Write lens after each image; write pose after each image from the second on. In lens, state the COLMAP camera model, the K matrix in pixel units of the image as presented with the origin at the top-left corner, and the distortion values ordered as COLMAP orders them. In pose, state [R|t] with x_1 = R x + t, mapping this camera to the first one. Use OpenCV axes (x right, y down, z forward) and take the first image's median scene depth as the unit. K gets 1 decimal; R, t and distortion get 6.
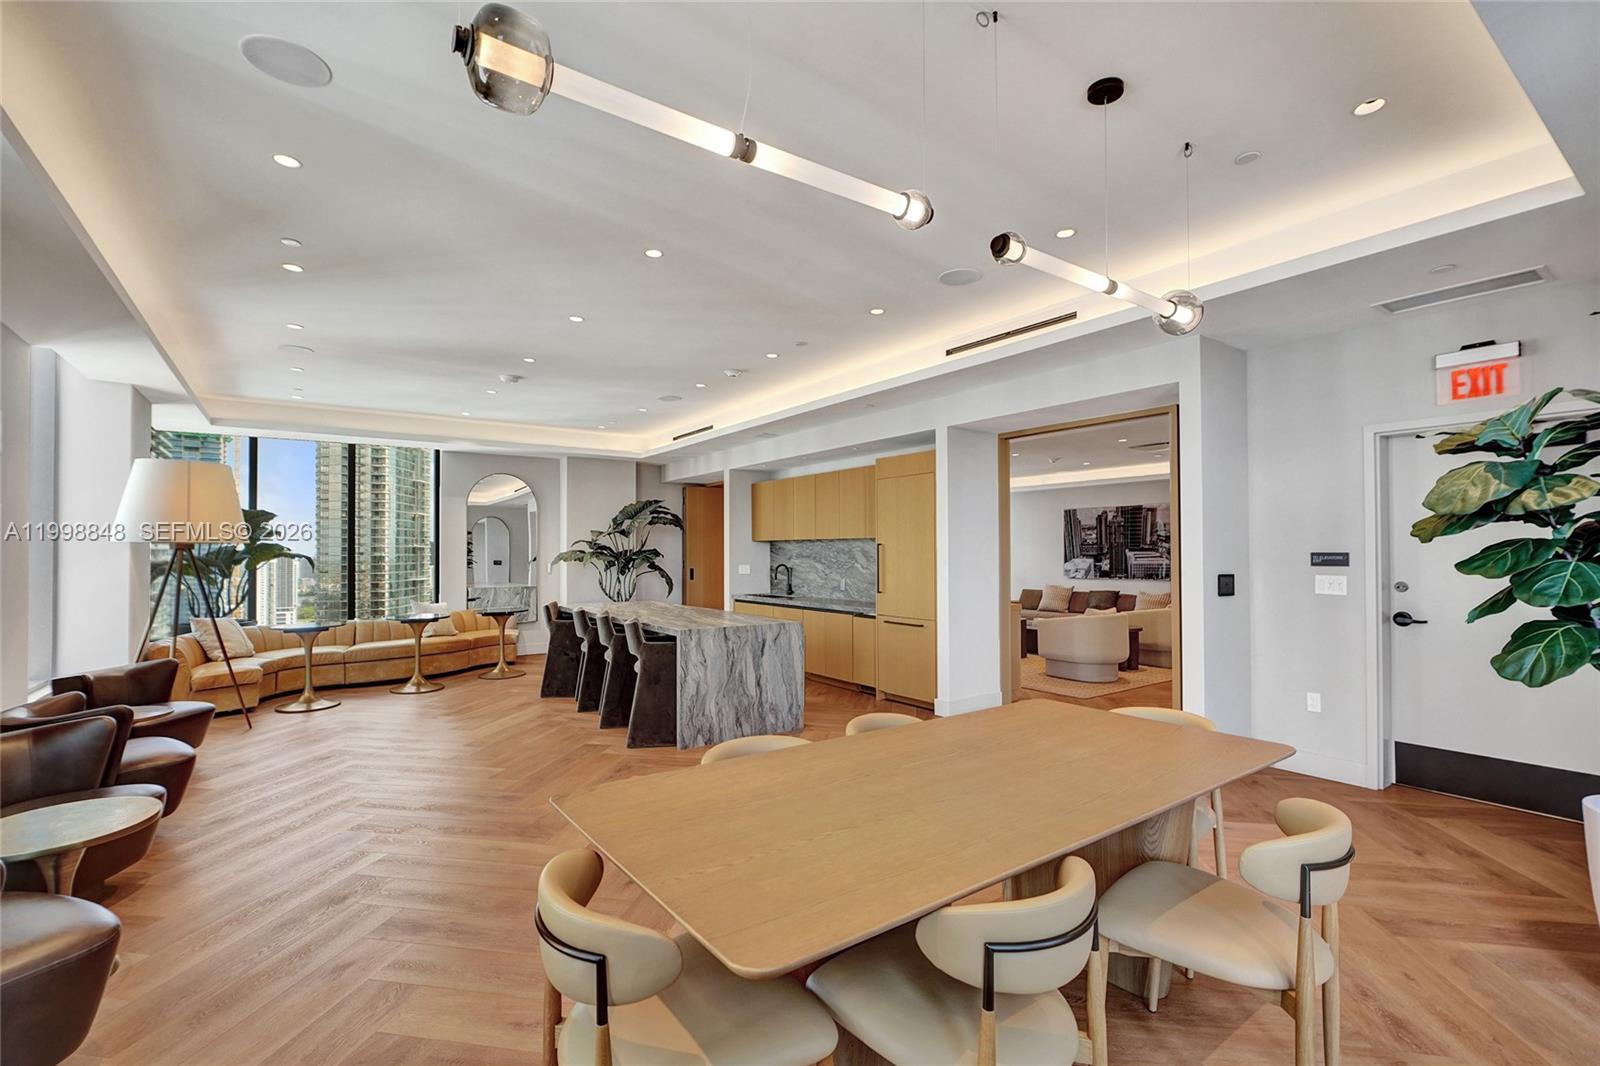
lens RADIAL K [[702.5, 0, 796.4], [0, 702.5, 538.7], [0, 0, 1]] dist [-0.009487, 0.001003]
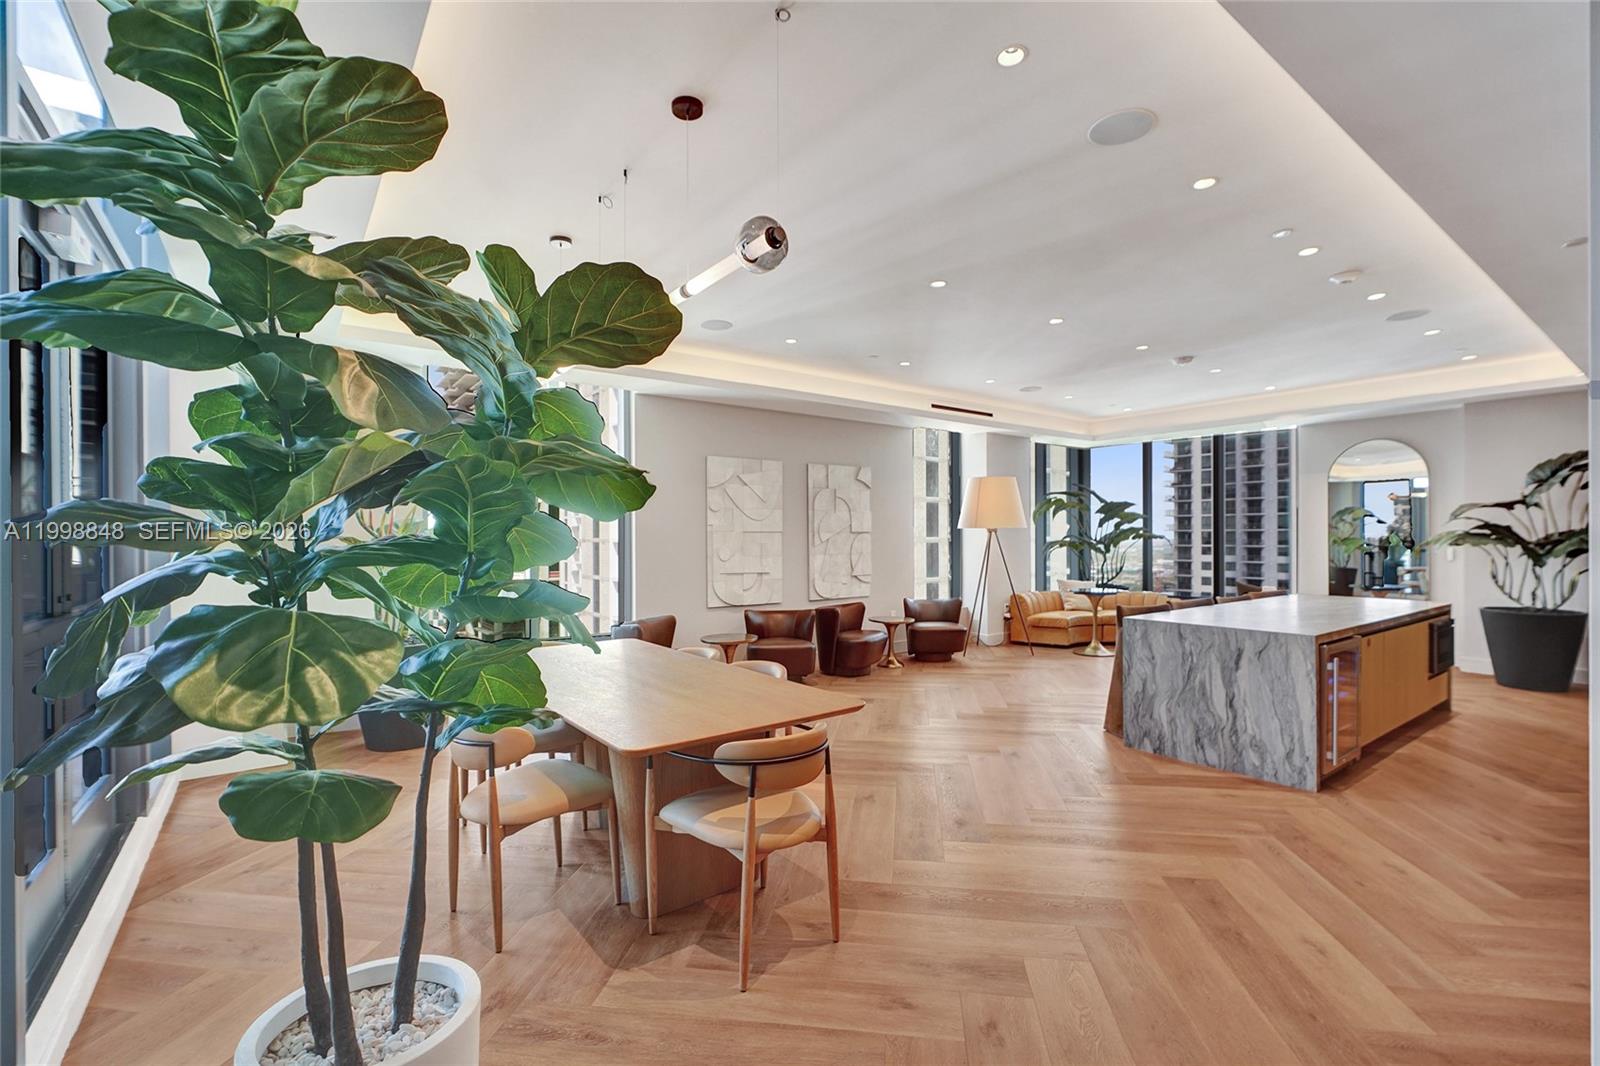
lens RADIAL K [[702.5, 0, 811.4], [0, 702.5, 535.6], [0, 0, 1]] dist [-0.009487, 0.001003]
pose [[0.048315, 0.000942, -0.998832, 0.407564], [0.021595, 0.999765, 0.001987, 0.005782], [0.998599, -0.021666, 0.048283, 0.299143]]
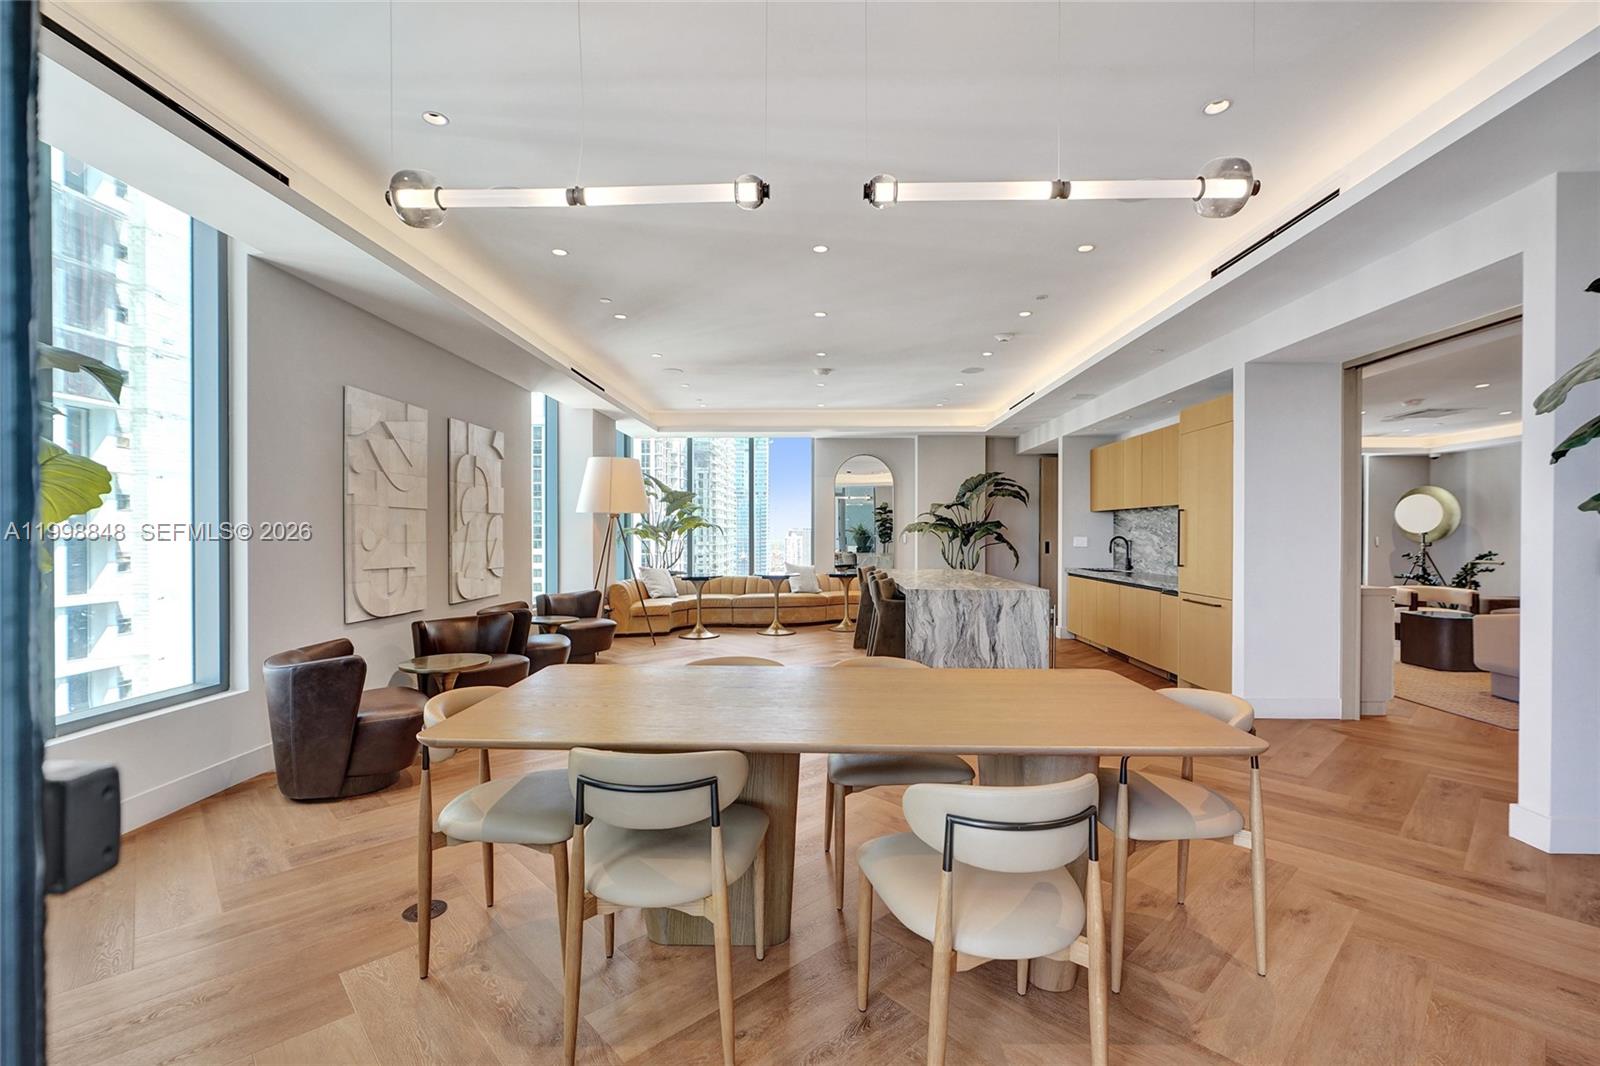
lens RADIAL K [[702.5, 0, 805.1], [0, 702.5, 533.2], [0, 0, 1]] dist [-0.009487, 0.001003]
pose [[0.806987, 0.006066, -0.590538, 0.187091], [0.005728, 0.999820, 0.018099, 0.013434], [0.590542, -0.017988, 0.806807, 0.025778]]
